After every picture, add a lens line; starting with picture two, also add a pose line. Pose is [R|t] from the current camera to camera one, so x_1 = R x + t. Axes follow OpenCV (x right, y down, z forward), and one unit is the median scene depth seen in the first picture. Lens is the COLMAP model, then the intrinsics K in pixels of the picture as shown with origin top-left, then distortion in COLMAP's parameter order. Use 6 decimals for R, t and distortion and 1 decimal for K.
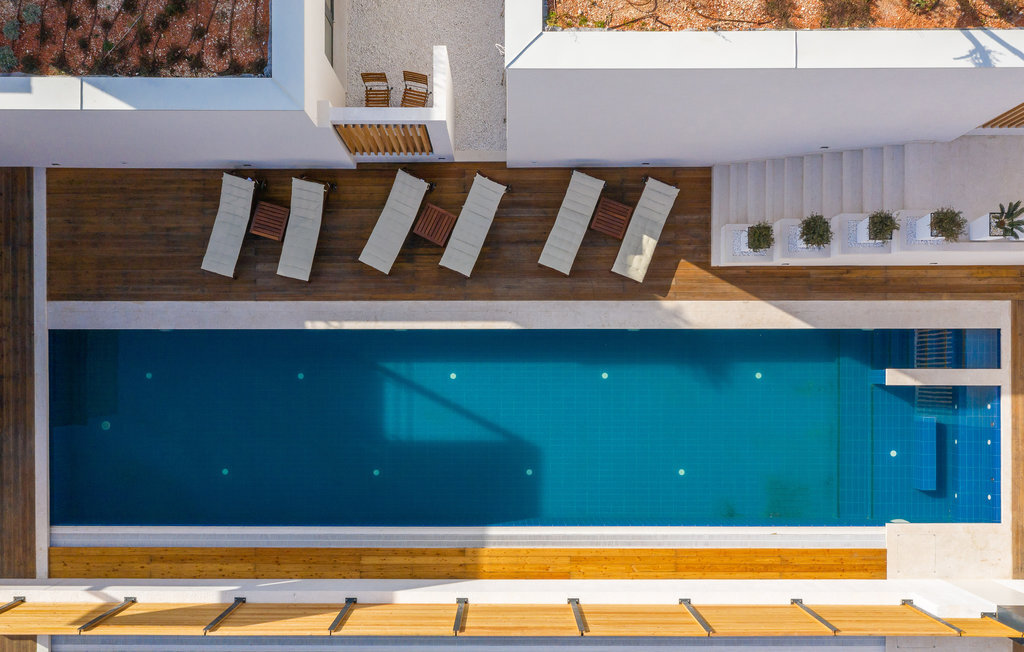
lens RADIAL K [[839.3, 0, 508.9], [0, 839.3, 365.9], [0, 0, 1]] dist [-0.002192, 0.000849]
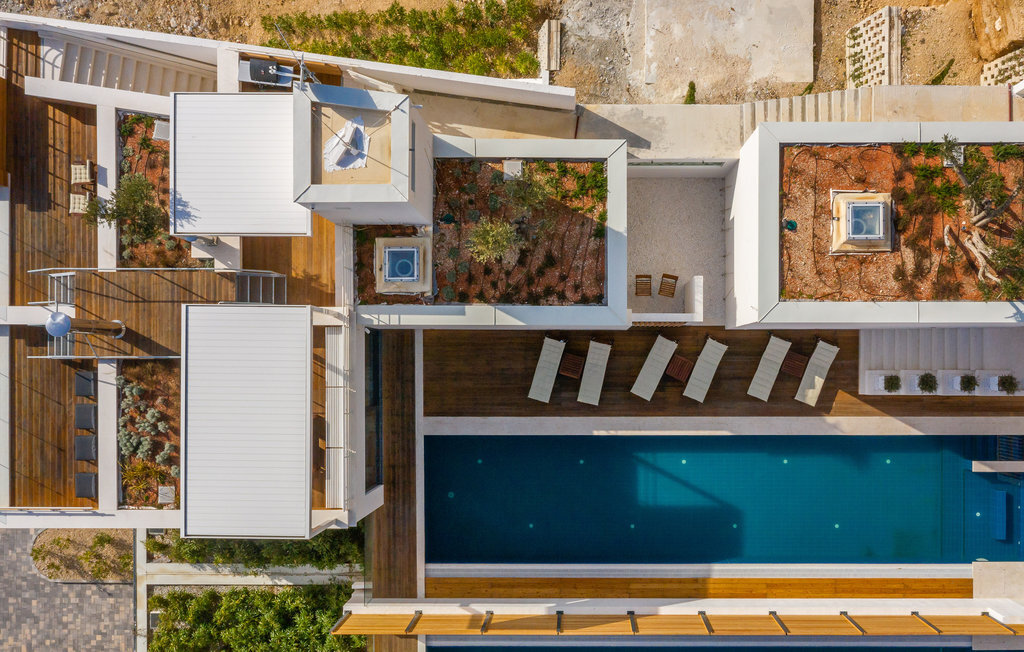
lens RADIAL K [[937.8, 0, 578.2], [0, 937.8, 344.1], [0, 0, 1]] dist [0.001826, 0.004312]
pose [[0.999996, -0.000163, 0.002976, -0.277644], [0.000141, 0.999971, 0.007600, -0.224909], [-0.002977, -0.007600, 0.999967, -0.713962]]
